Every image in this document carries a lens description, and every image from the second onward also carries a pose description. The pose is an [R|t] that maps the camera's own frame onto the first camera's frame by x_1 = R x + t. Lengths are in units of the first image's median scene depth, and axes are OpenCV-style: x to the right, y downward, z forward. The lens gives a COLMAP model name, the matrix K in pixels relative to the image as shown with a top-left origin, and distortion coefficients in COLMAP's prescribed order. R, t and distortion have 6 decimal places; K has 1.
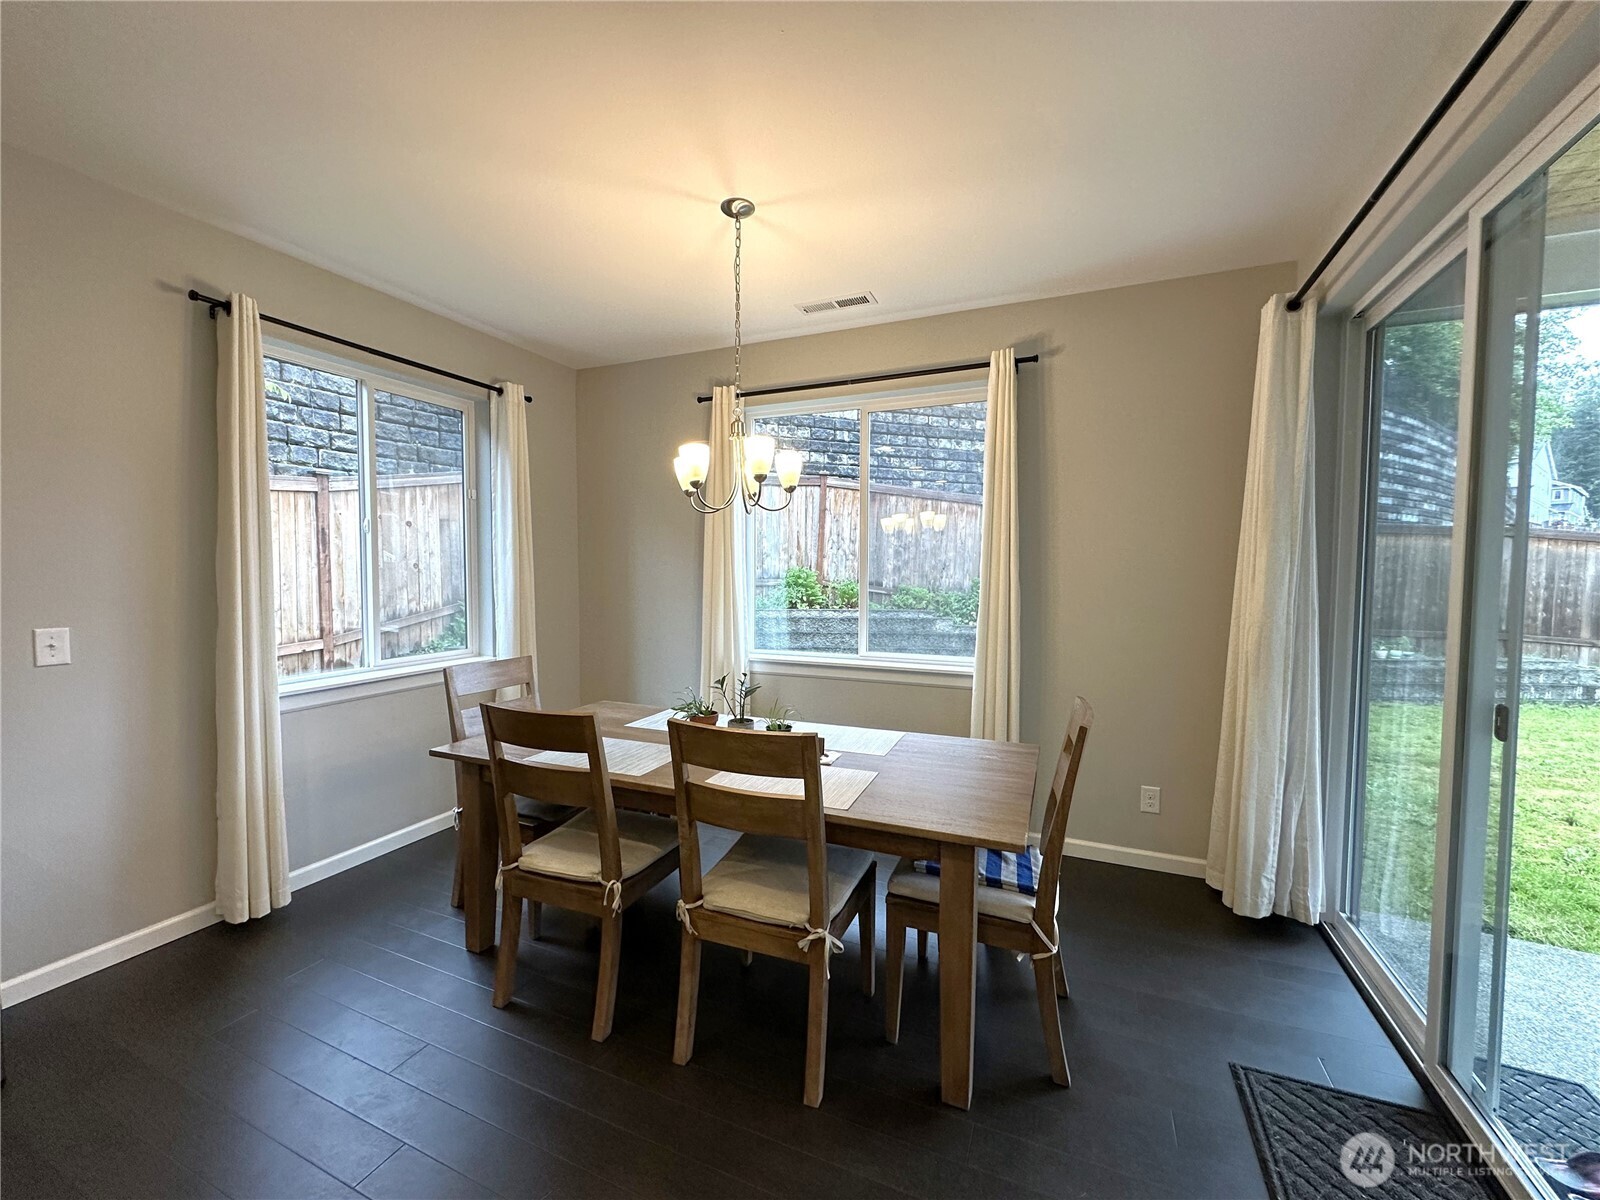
lens RADIAL K [[639.6, 0, 800.0], [0, 639.6, 600.0], [0, 0, 1]] dist [-0.000718, 0.000074]
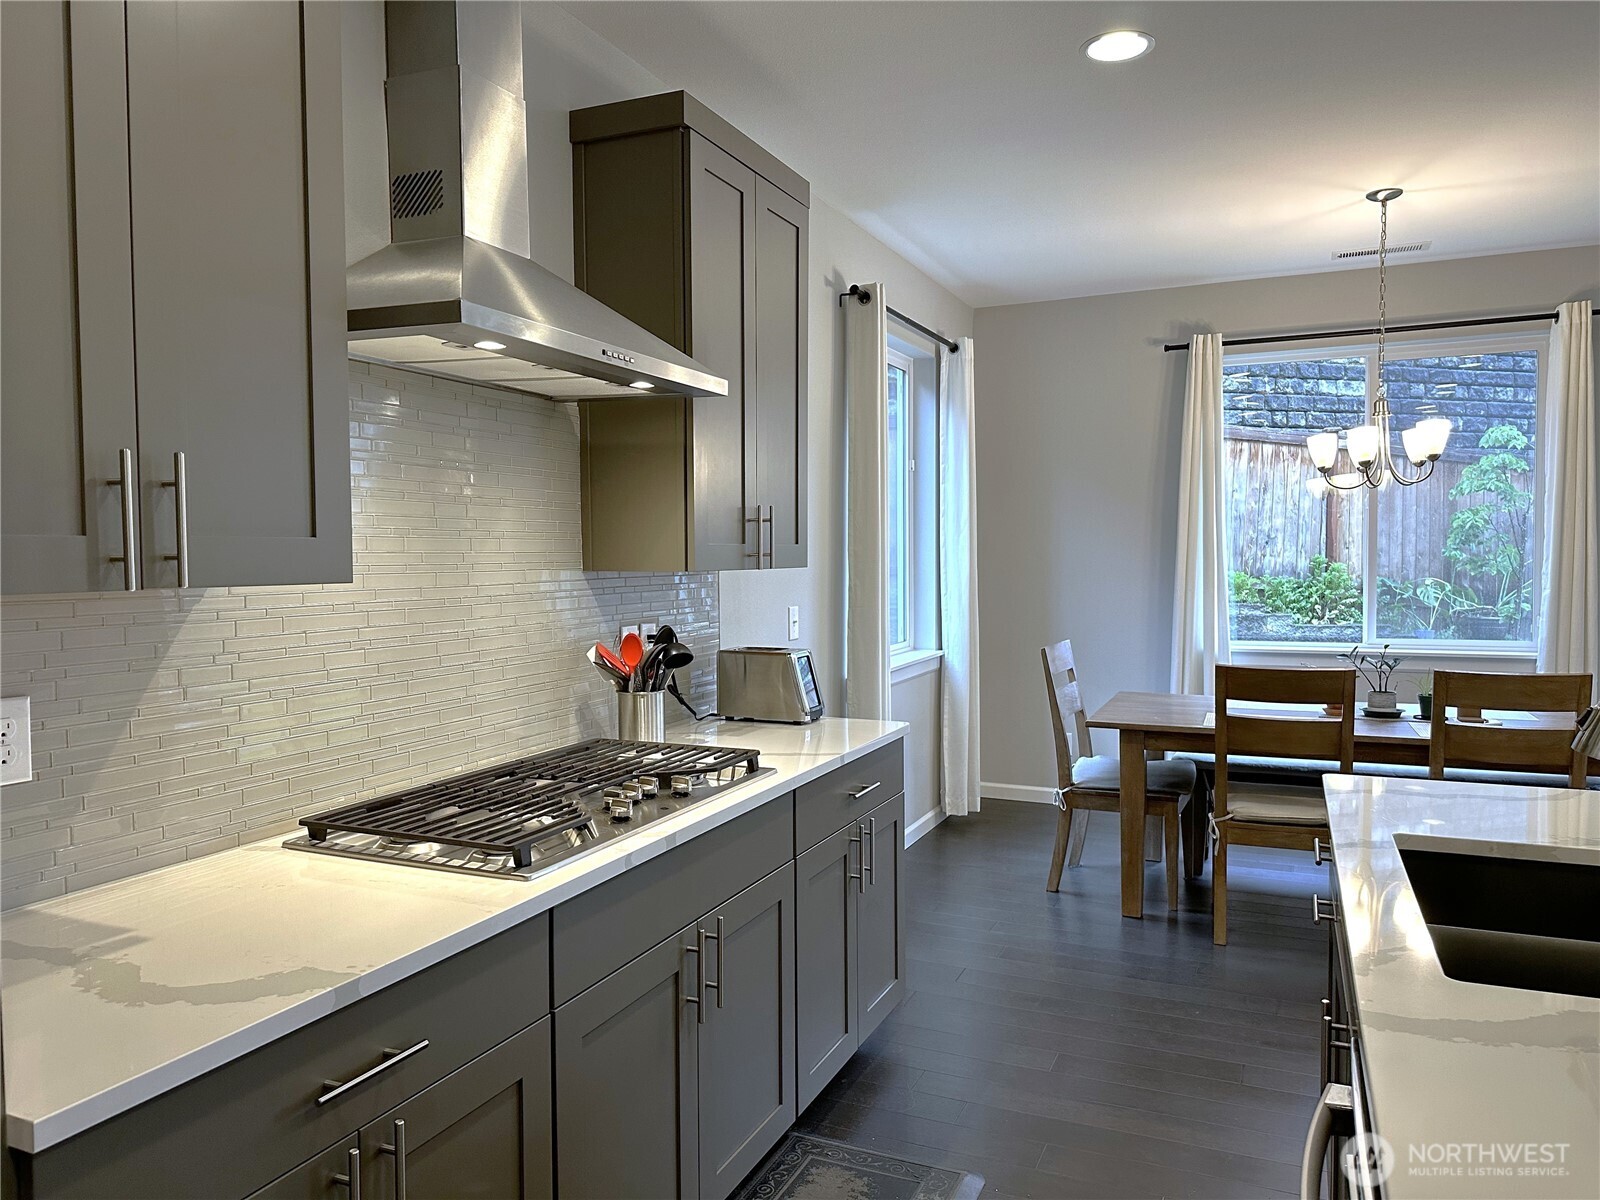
lens RADIAL K [[1125.7, 0, 767.4], [0, 1125.7, 610.7], [0, 0, 1]] dist [0.002641, -0.007401]
pose [[0.999233, -0.013909, -0.036604, -0.646827], [0.014121, 0.999885, 0.005530, 0.022461], [0.036523, -0.006043, 0.999315, -0.537158]]
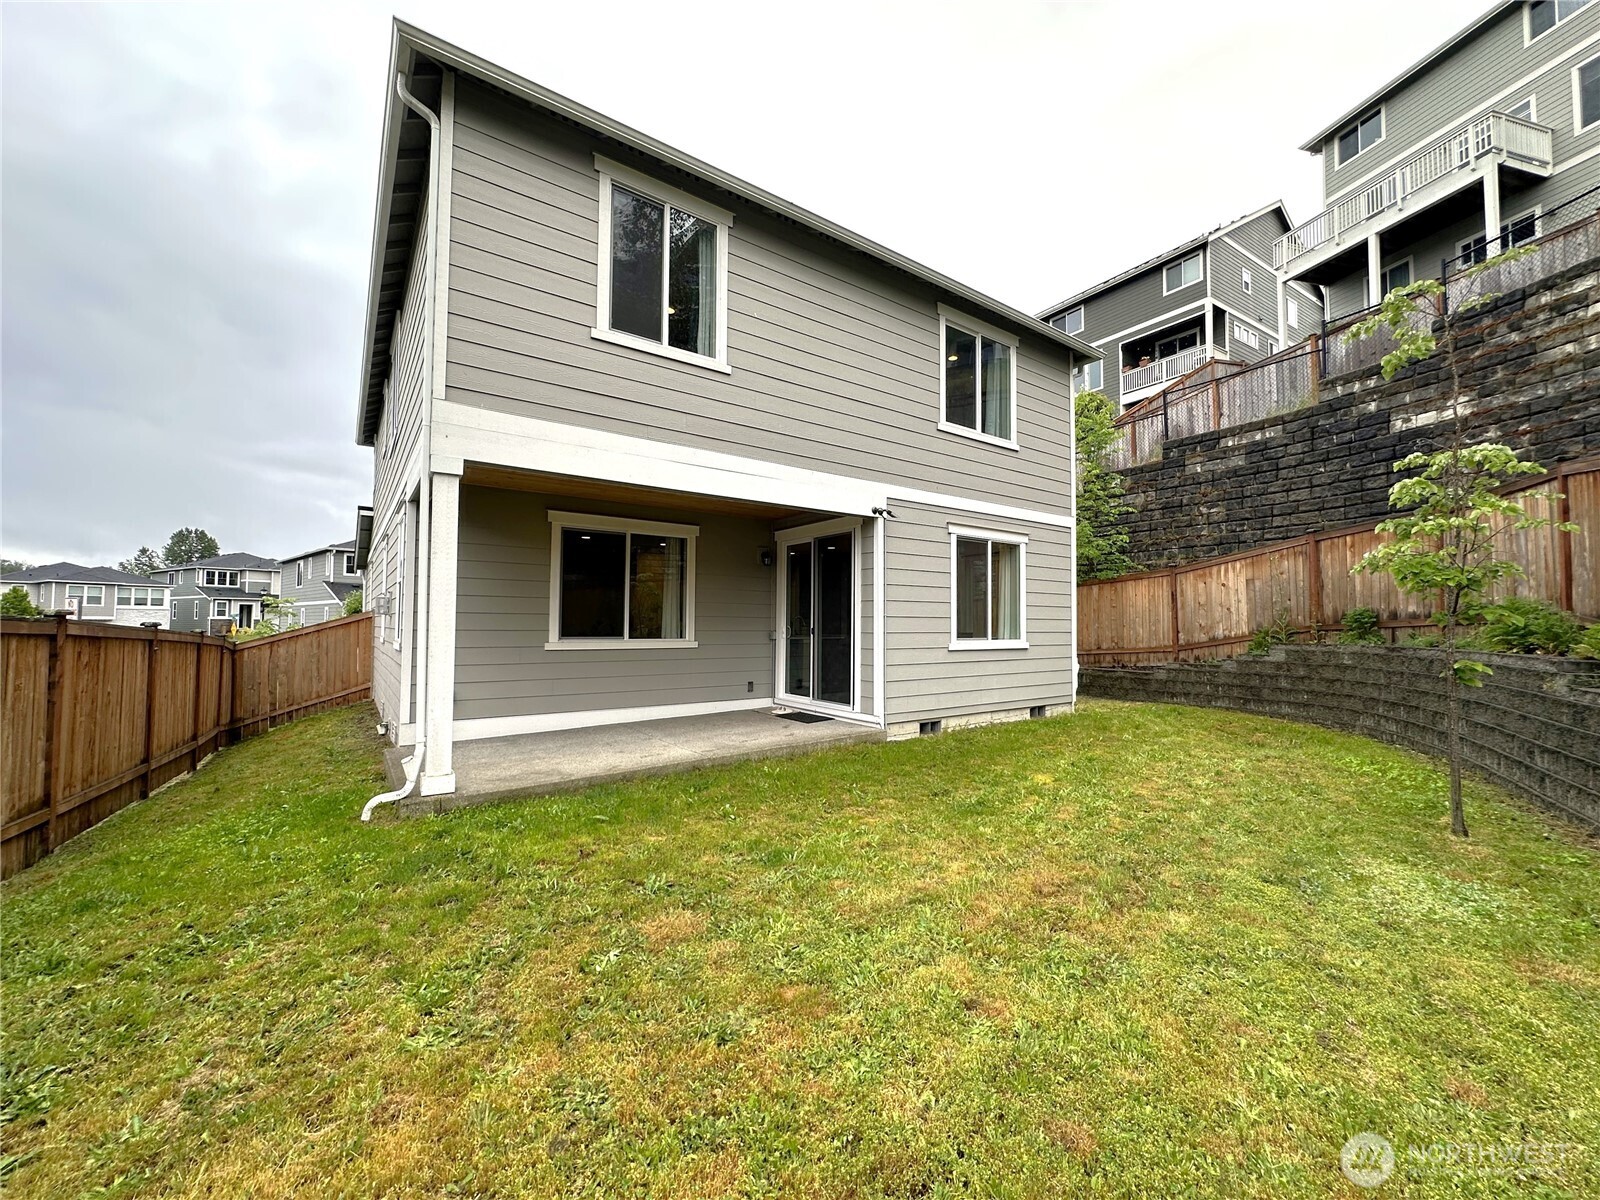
lens RADIAL K [[639.6, 0, 800.0], [0, 639.6, 600.0], [0, 0, 1]] dist [-0.000718, 0.000074]
pose [[-0.511111, -0.040866, -0.858543, 1.224544], [-0.047754, 0.998676, -0.019108, 0.006998], [0.858187, 0.031233, -0.512386, 0.774333]]
